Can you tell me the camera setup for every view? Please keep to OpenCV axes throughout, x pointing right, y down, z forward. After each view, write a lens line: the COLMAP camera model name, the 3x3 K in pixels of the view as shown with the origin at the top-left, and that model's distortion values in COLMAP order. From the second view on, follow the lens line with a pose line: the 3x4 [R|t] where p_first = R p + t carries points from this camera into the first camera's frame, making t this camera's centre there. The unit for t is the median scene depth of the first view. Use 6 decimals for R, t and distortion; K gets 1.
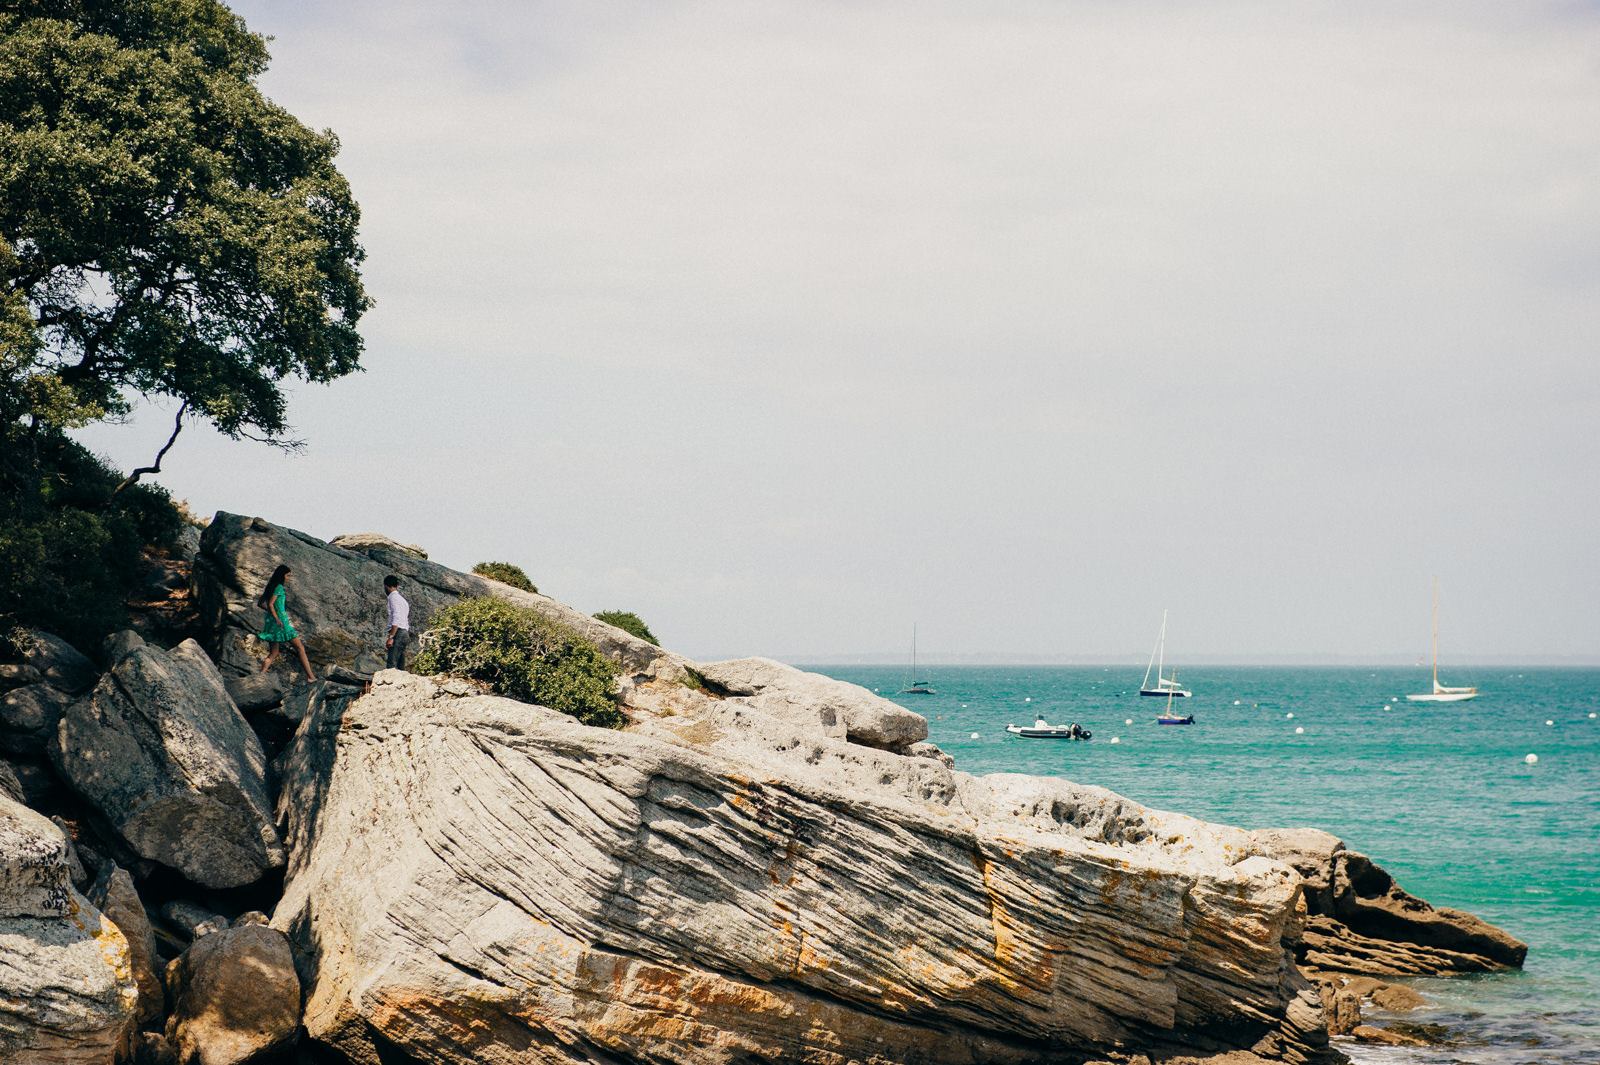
lens RADIAL K [[3363.4, 0, 800.0], [0, 3363.4, 532.5], [0, 0, 1]] dist [0.174249, -0.337146]
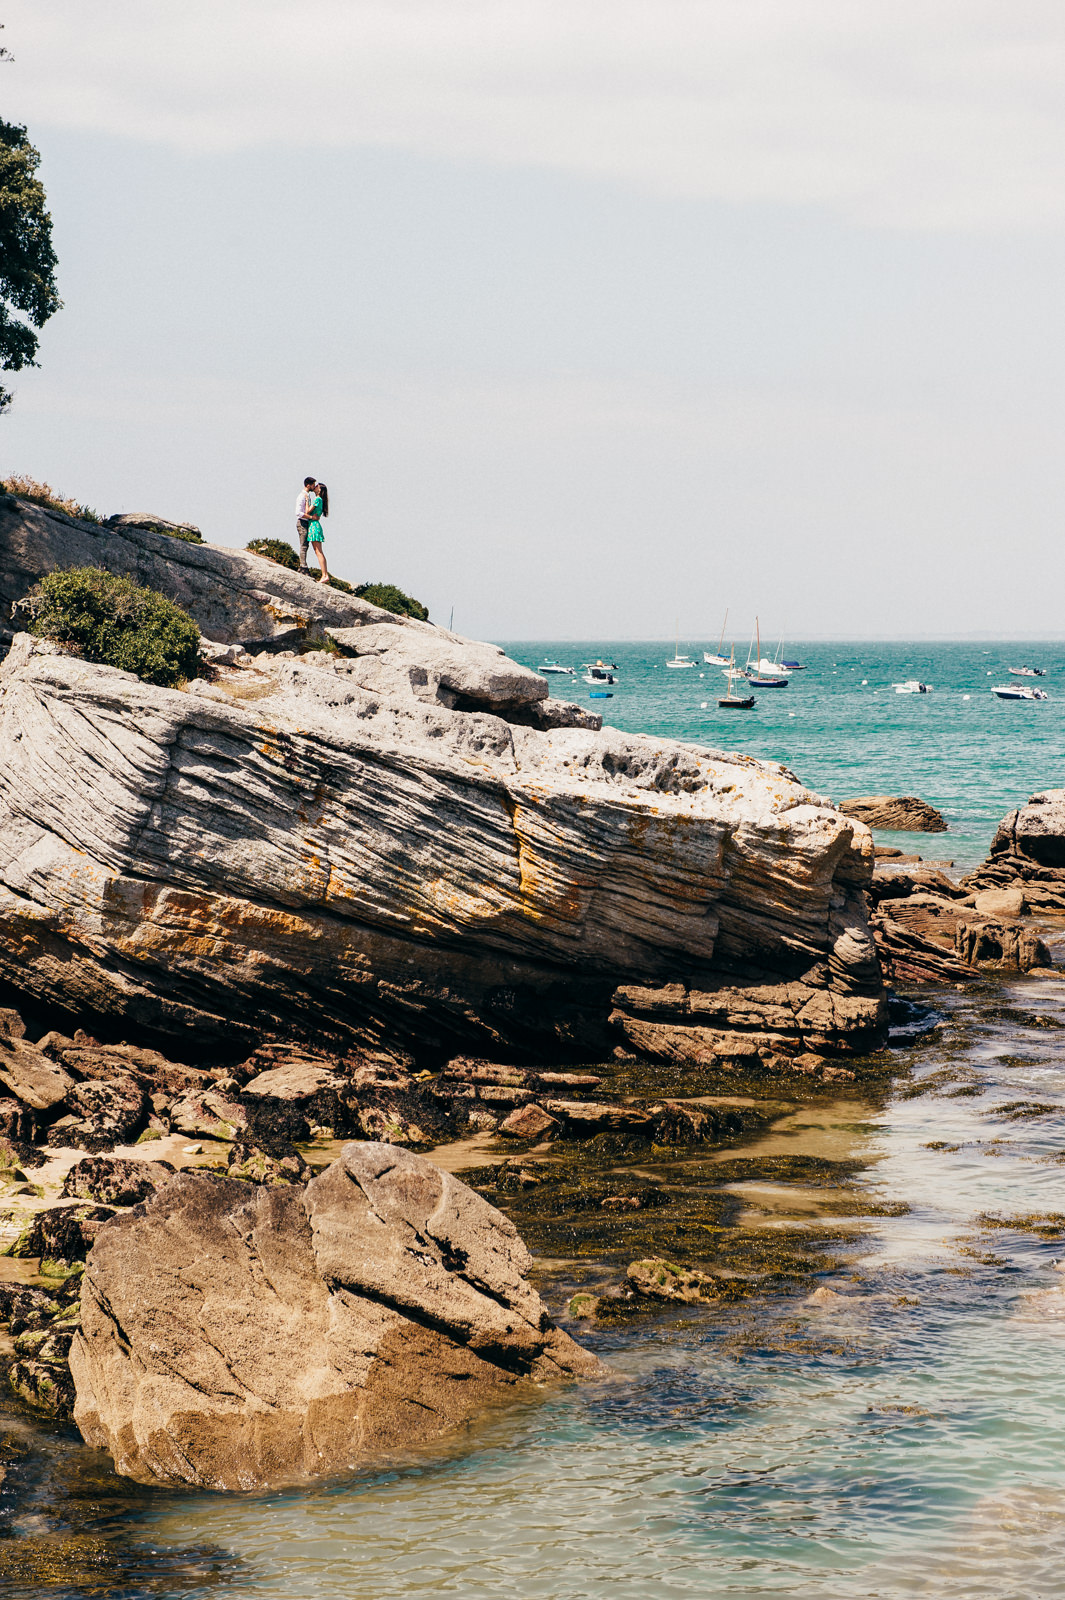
lens RADIAL K [[3363.4, 0, 588.3], [0, 3363.4, 797.9], [0, 0, 1]] dist [0.174249, -0.337146]
pose [[0.981284, 0.009193, -0.192348, 0.299574], [0.007206, 0.996407, 0.084385, 0.001398], [0.192433, -0.084192, 0.977692, -0.083828]]
